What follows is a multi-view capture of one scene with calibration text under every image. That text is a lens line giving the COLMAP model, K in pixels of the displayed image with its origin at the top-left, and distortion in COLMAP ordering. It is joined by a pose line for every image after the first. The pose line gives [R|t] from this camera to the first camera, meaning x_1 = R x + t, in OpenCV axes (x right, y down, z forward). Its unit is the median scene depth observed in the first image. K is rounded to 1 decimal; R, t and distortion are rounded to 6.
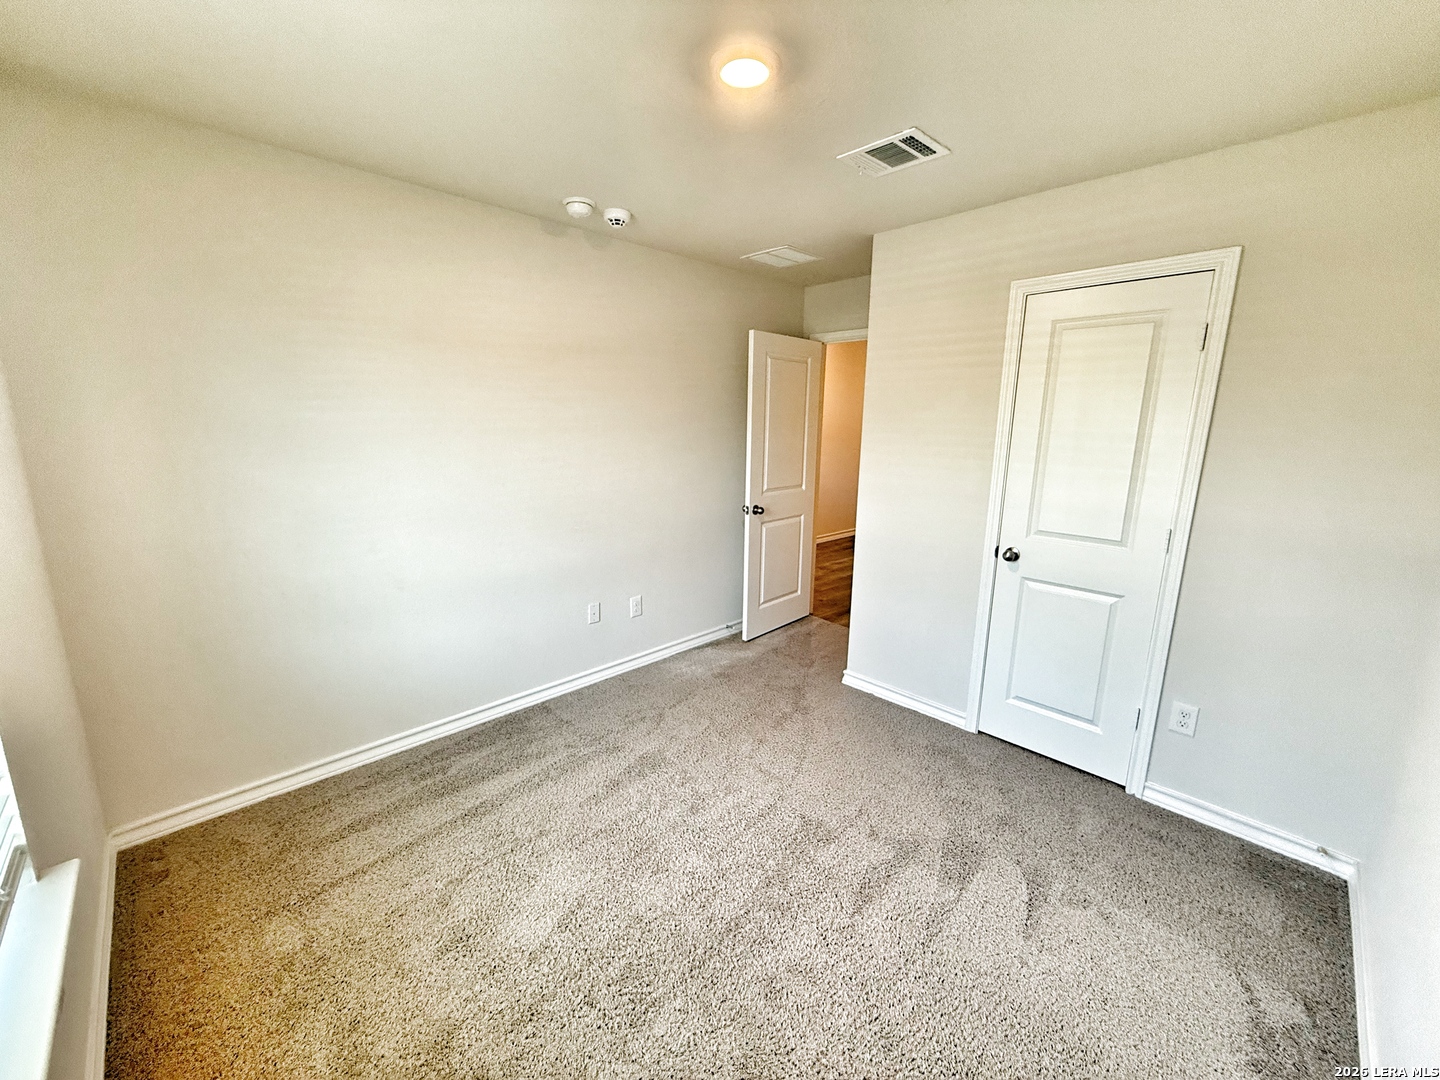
lens RADIAL K [[575.4, 0, 715.9], [0, 575.4, 543.6], [0, 0, 1]] dist [-0.000605, 0.000180]
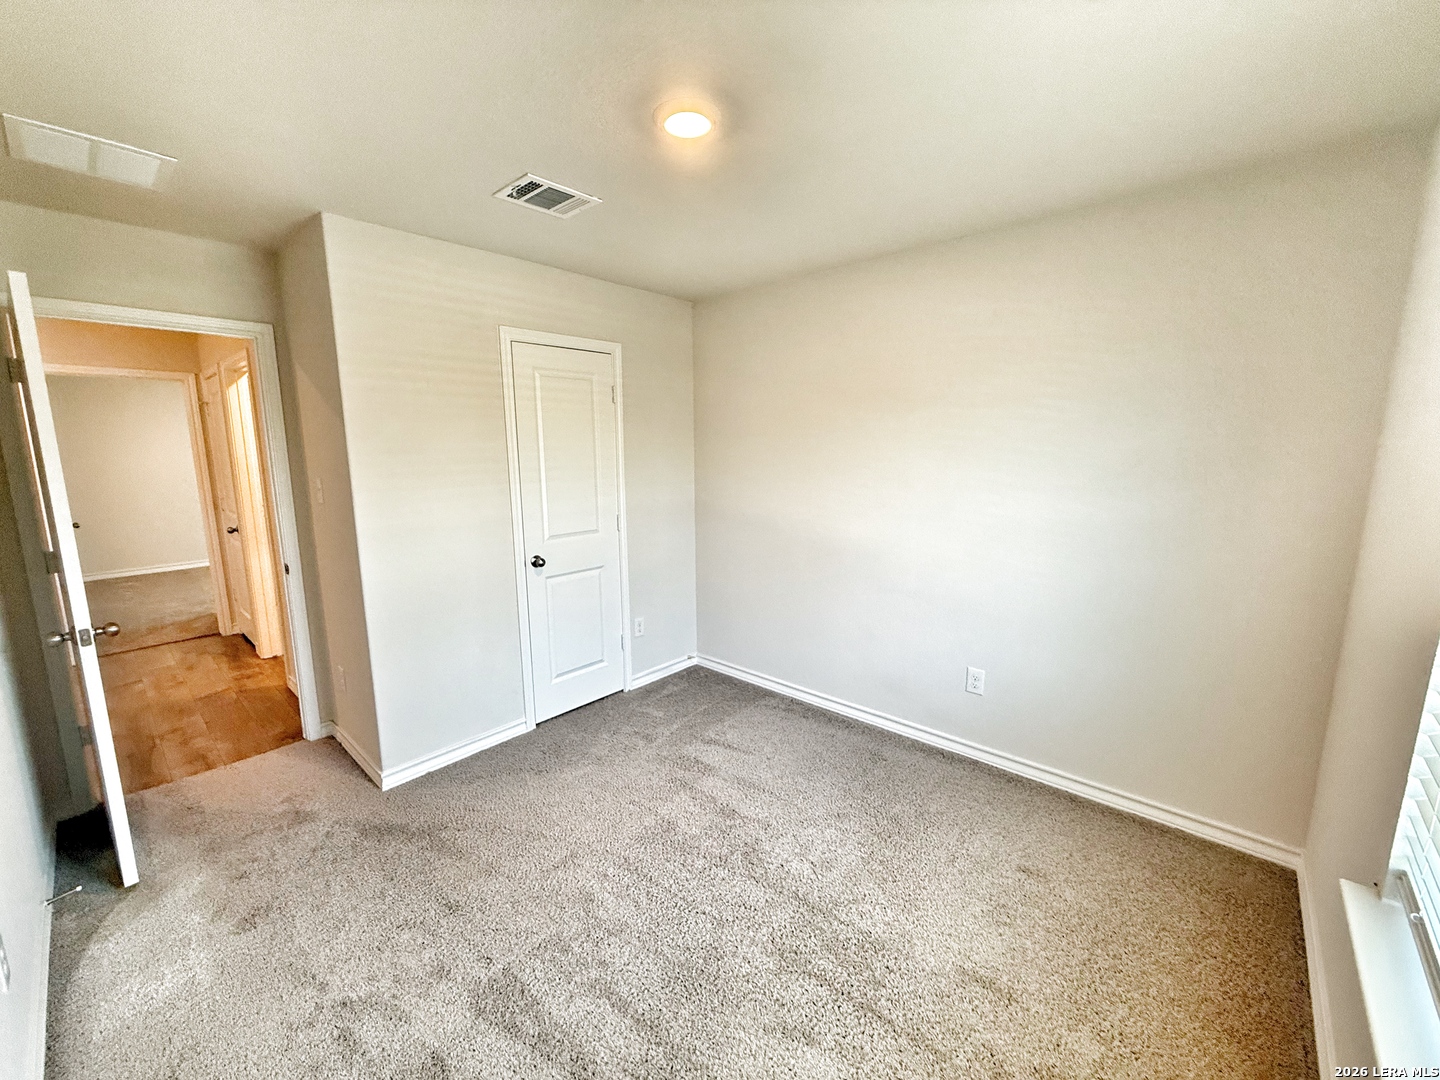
lens RADIAL K [[575.4, 0, 718.0], [0, 575.4, 542.4], [0, 0, 1]] dist [-0.000605, 0.000180]
pose [[-0.063716, -0.184664, 0.980734, -0.784192], [0.217467, 0.956546, 0.194238, -0.199972], [-0.973986, 0.225653, -0.020789, 0.796301]]
